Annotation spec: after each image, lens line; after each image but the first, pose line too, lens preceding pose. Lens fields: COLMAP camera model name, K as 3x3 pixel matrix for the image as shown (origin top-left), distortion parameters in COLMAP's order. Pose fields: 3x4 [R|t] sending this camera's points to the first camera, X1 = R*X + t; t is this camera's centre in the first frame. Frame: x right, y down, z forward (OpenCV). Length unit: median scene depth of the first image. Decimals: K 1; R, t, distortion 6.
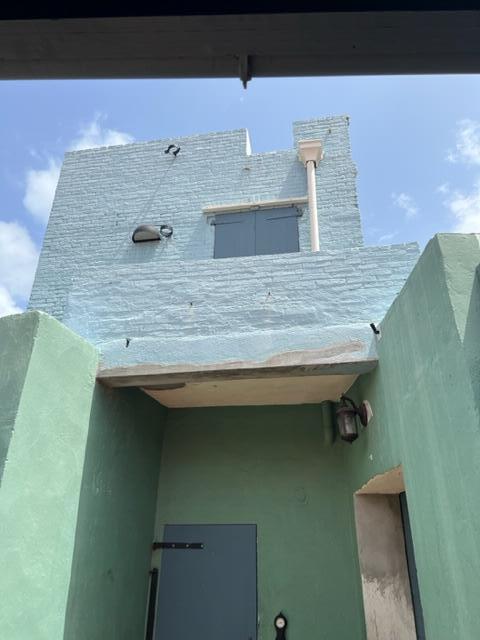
lens RADIAL K [[481.7, 0, 241.6], [0, 481.7, 323.8], [0, 0, 1]] dist [0.068310, -0.076818]
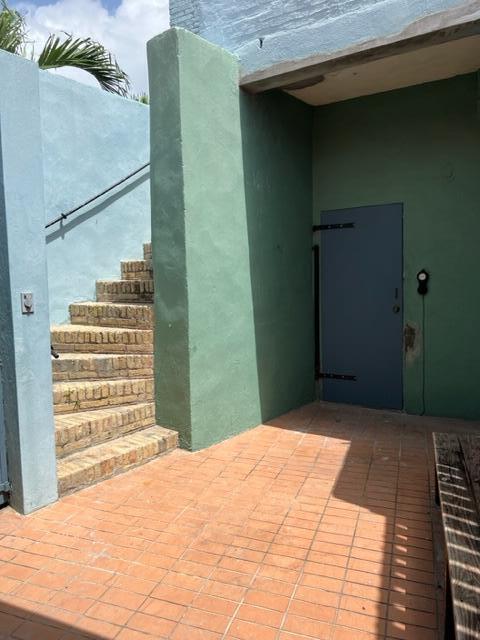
lens RADIAL K [[481.7, 0, 236.1], [0, 481.7, 323.2], [0, 0, 1]] dist [0.068310, -0.076818]
pose [[0.929249, -0.005173, -0.369418, 0.096862], [0.204642, 0.839707, 0.503005, 0.006814], [0.307600, -0.543015, 0.781355, -0.151320]]
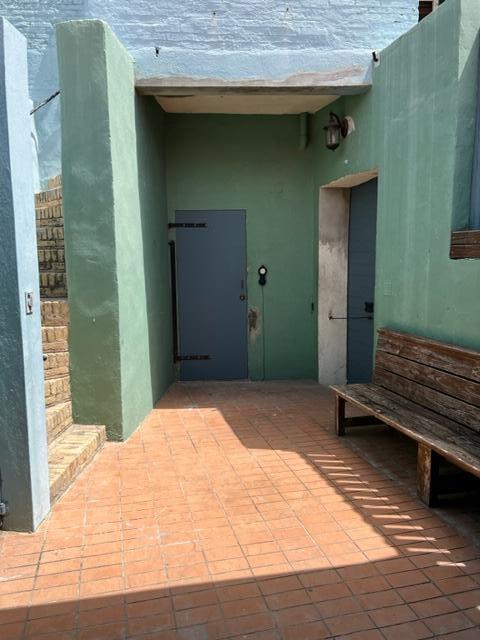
lens RADIAL K [[481.7, 0, 233.7], [0, 481.7, 322.9], [0, 0, 1]] dist [0.068310, -0.076818]
pose [[0.973302, -0.056633, 0.222430, -0.359187], [-0.080958, 0.822091, 0.563571, -0.096569], [-0.214775, -0.566532, 0.795558, -0.273967]]
